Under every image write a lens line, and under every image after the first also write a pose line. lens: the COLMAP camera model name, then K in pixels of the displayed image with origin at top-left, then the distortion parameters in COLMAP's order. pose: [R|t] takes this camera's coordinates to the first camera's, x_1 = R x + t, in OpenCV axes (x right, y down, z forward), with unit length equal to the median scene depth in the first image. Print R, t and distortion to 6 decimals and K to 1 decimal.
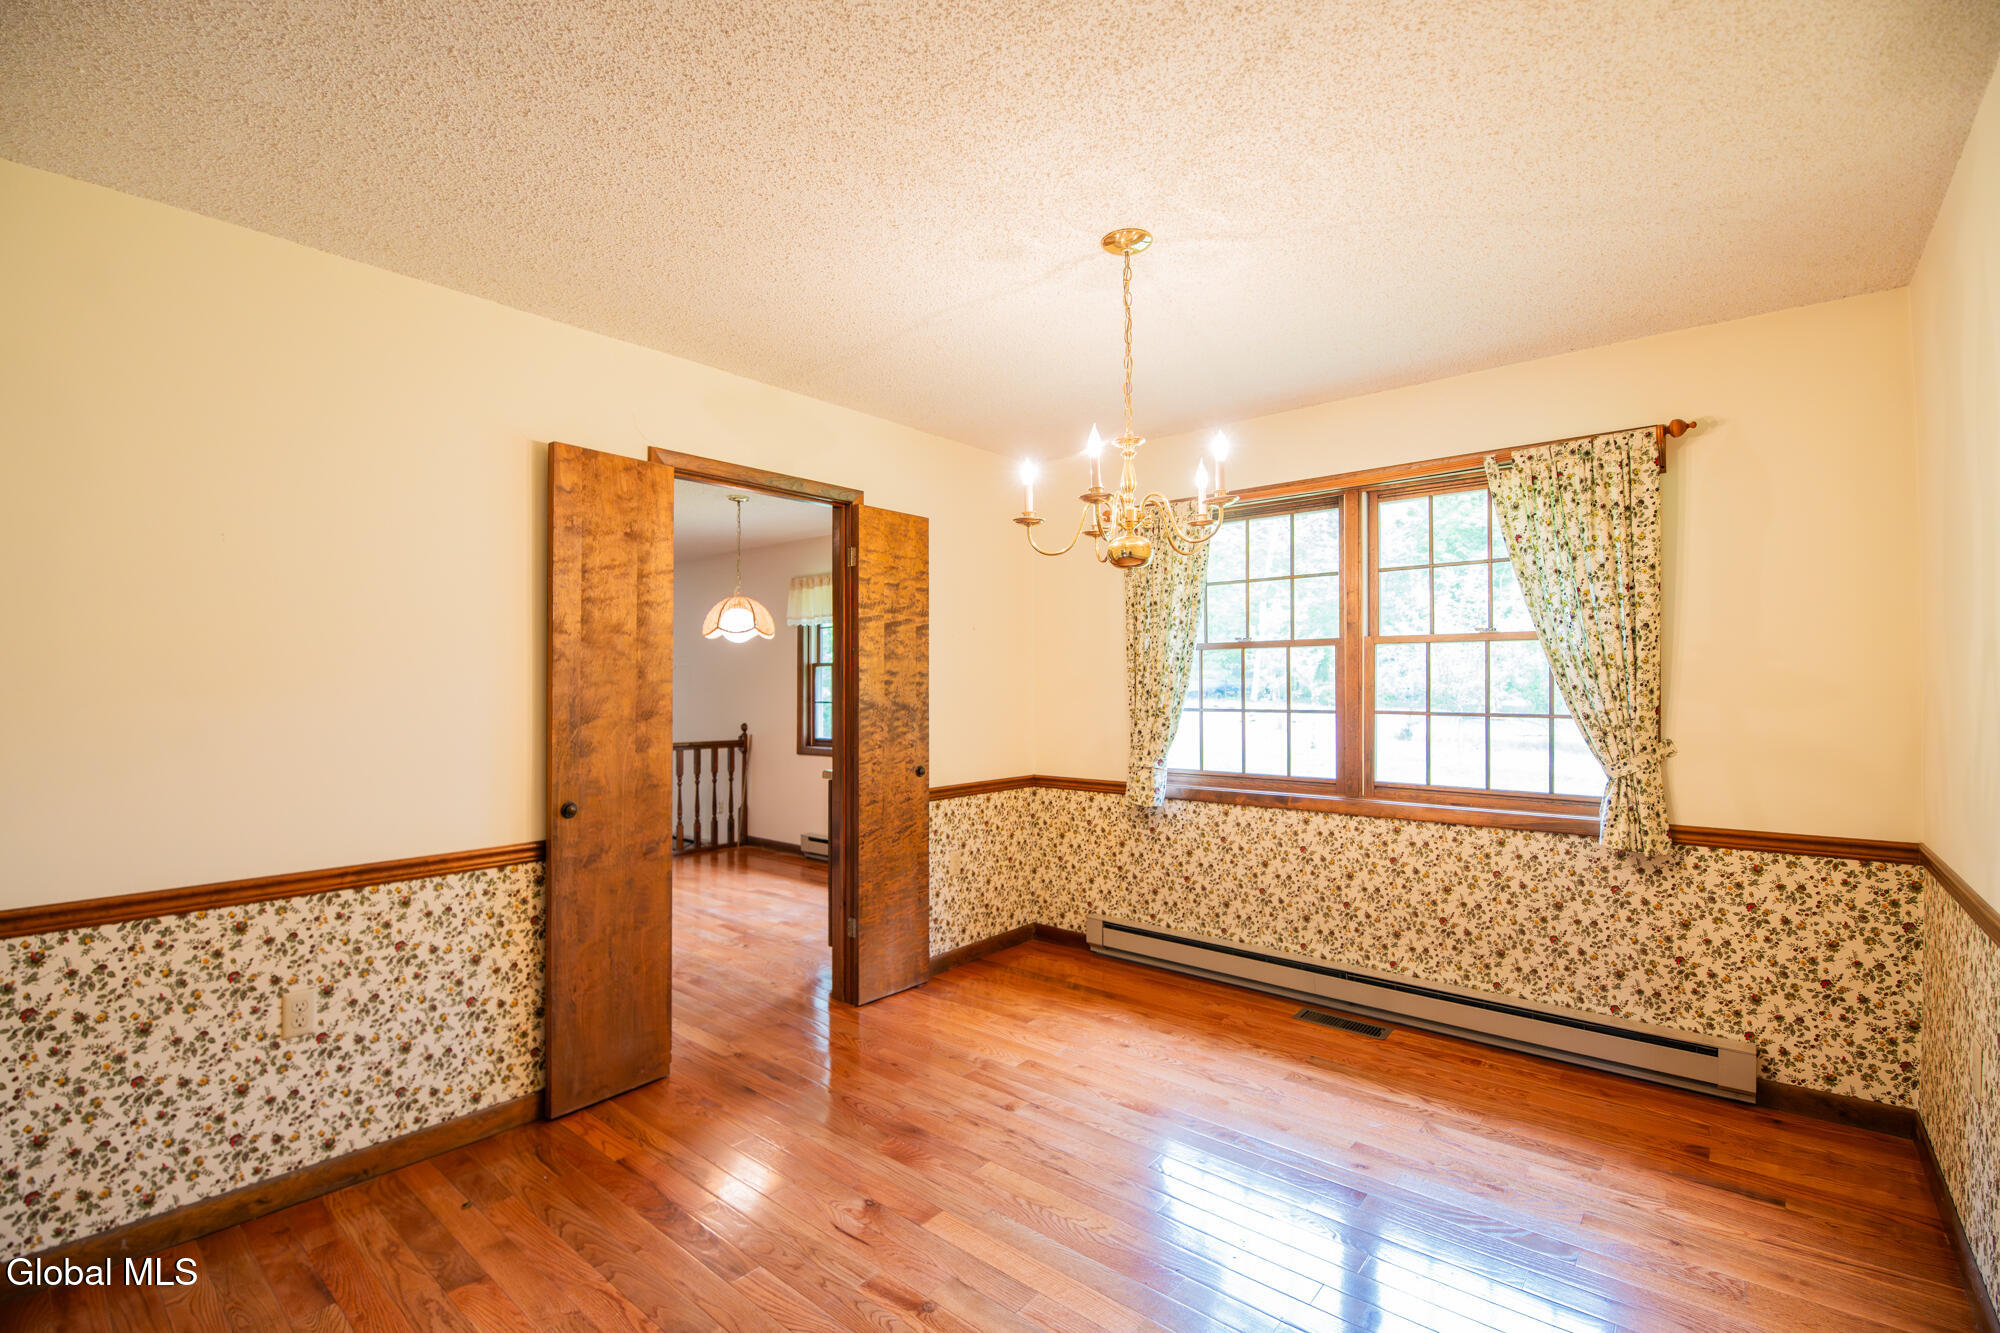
lens RADIAL K [[896.6, 0, 1005.0], [0, 896.6, 678.4], [0, 0, 1]] dist [0.000031, -0.010829]
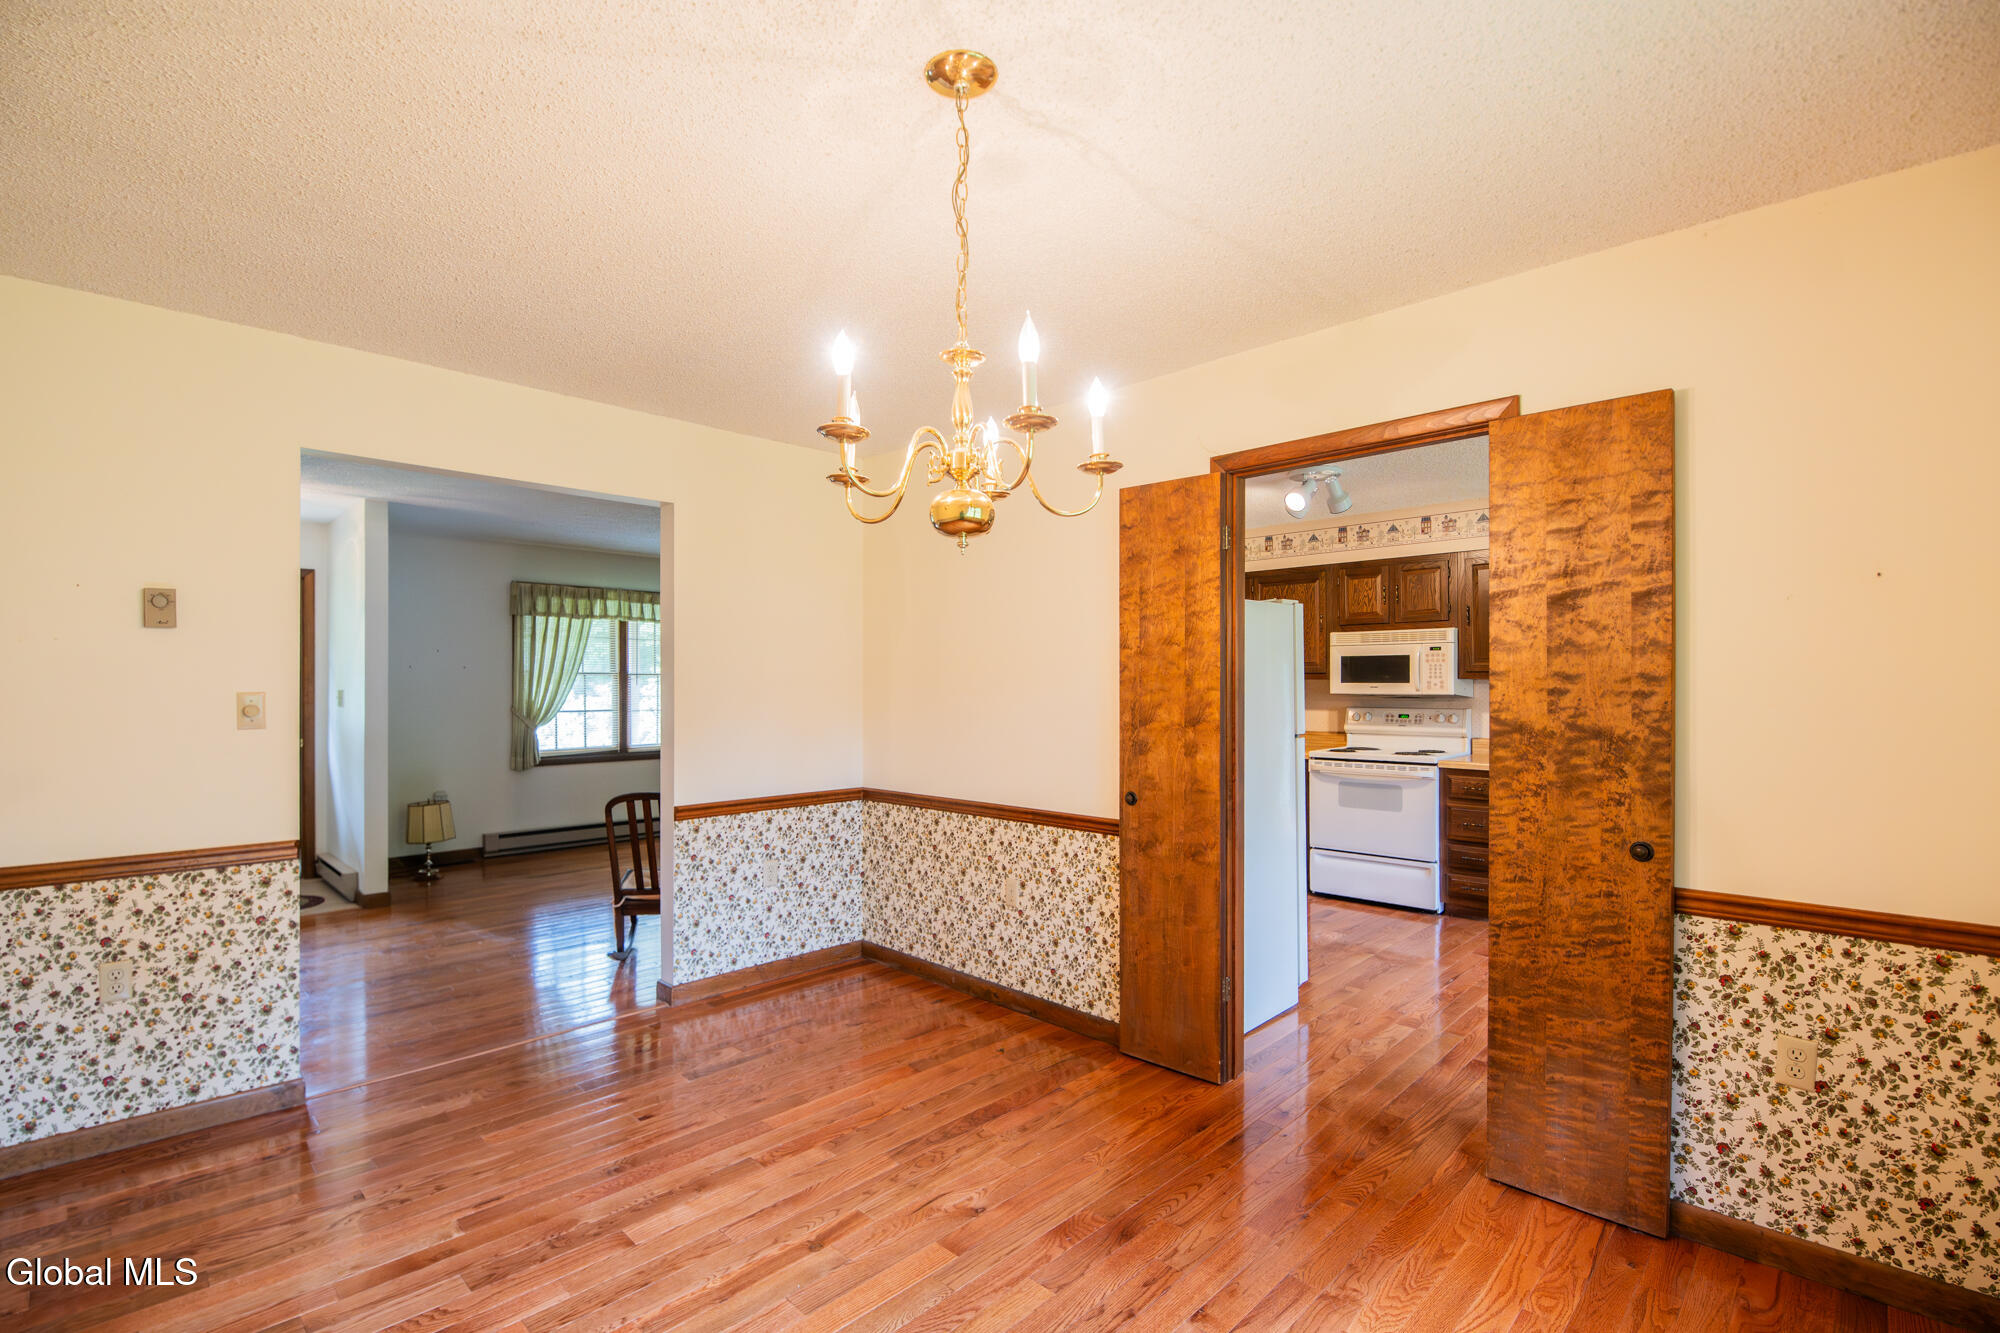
lens RADIAL K [[896.6, 0, 993.5], [0, 896.6, 689.9], [0, 0, 1]] dist [0.000031, -0.010829]
pose [[-0.081693, 0.002129, -0.996655, 0.630223], [0.001413, 0.999997, 0.002020, 0.001846], [0.996657, -0.001243, -0.081696, 0.823524]]
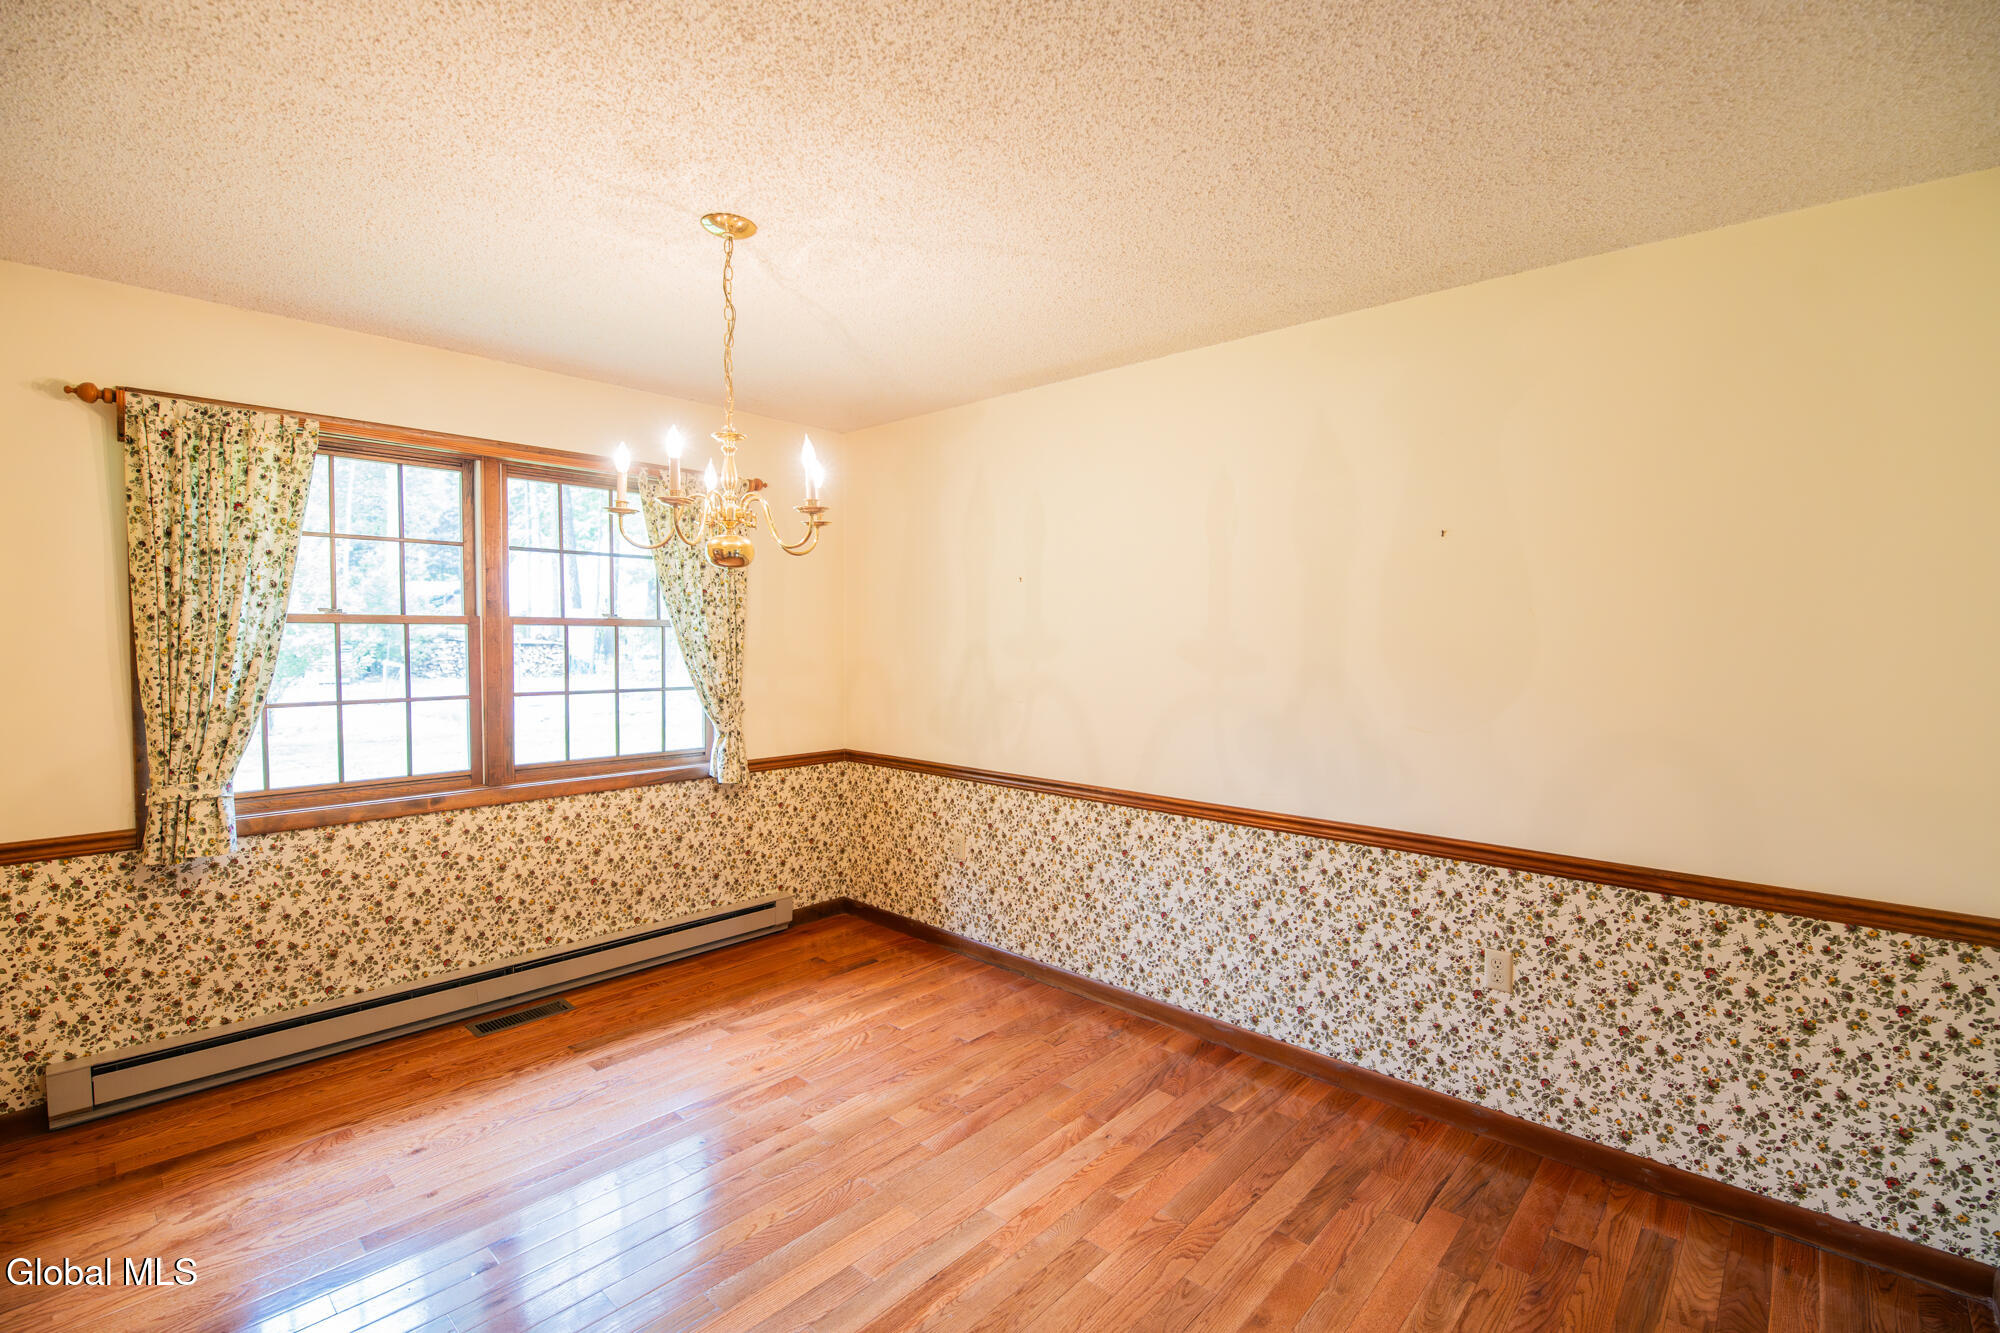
lens RADIAL K [[896.6, 0, 998.6], [0, 896.6, 672.3], [0, 0, 1]] dist [0.000031, -0.010829]
pose [[0.059581, -0.043540, 0.997273, -0.628742], [-0.007361, 0.999002, 0.044055, -0.040206], [-0.998196, -0.009965, 0.059202, 0.498293]]
